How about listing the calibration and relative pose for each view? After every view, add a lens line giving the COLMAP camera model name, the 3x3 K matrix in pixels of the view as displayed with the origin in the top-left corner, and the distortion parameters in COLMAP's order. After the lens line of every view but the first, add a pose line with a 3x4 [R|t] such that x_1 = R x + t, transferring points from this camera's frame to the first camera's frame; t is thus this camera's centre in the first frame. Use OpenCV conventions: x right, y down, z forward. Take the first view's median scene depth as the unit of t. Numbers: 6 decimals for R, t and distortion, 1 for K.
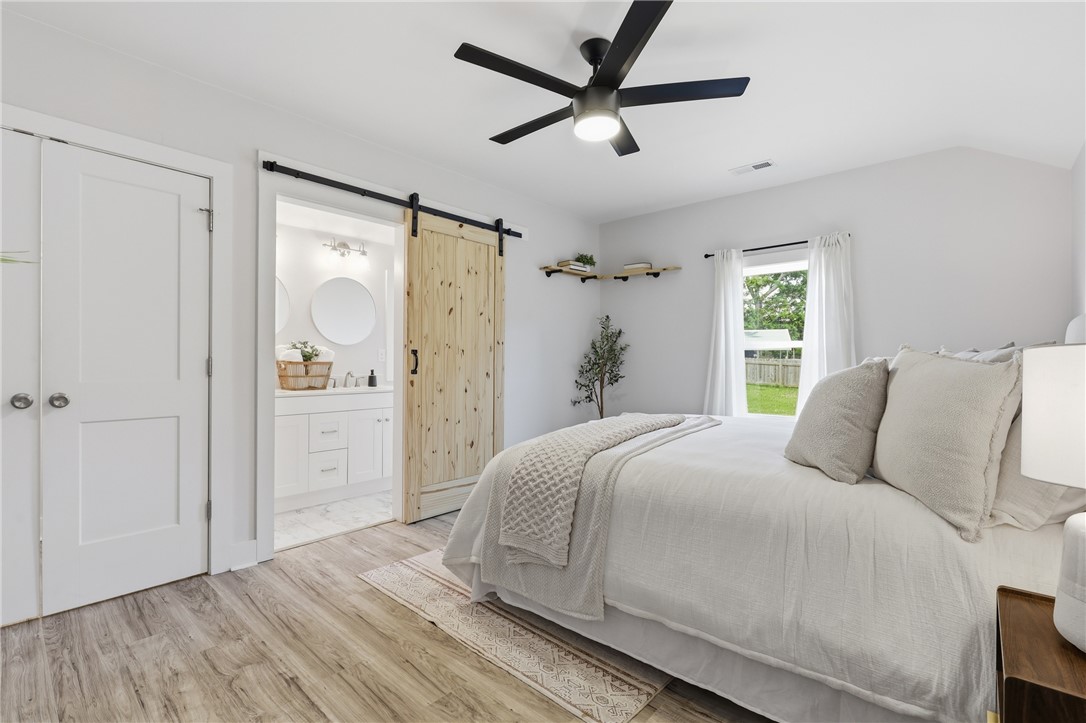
lens RADIAL K [[505.0, 0, 544.2], [0, 505.0, 360.6], [0, 0, 1]] dist [-0.001074, -0.000053]
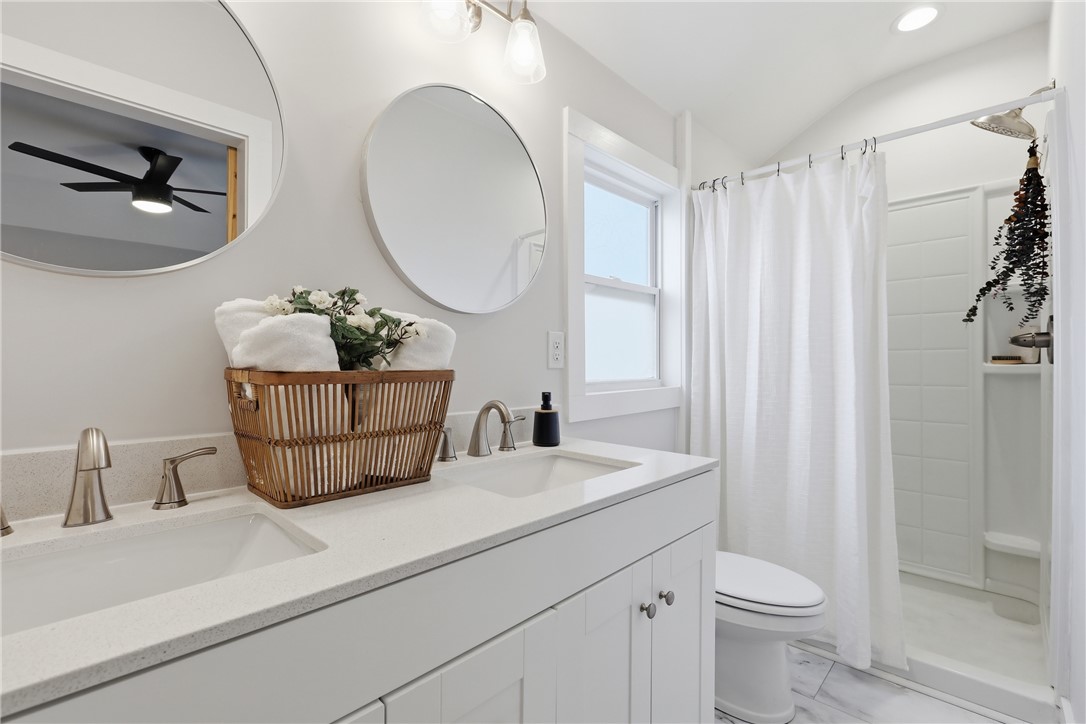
lens RADIAL K [[505.0, 0, 541.3], [0, 505.0, 360.0], [0, 0, 1]] dist [-0.001074, -0.000053]
pose [[0.999288, -0.000854, -0.037728, -0.375996], [0.000775, 0.999997, -0.002105, -0.002202], [0.037730, 0.002075, 0.999286, 0.771986]]
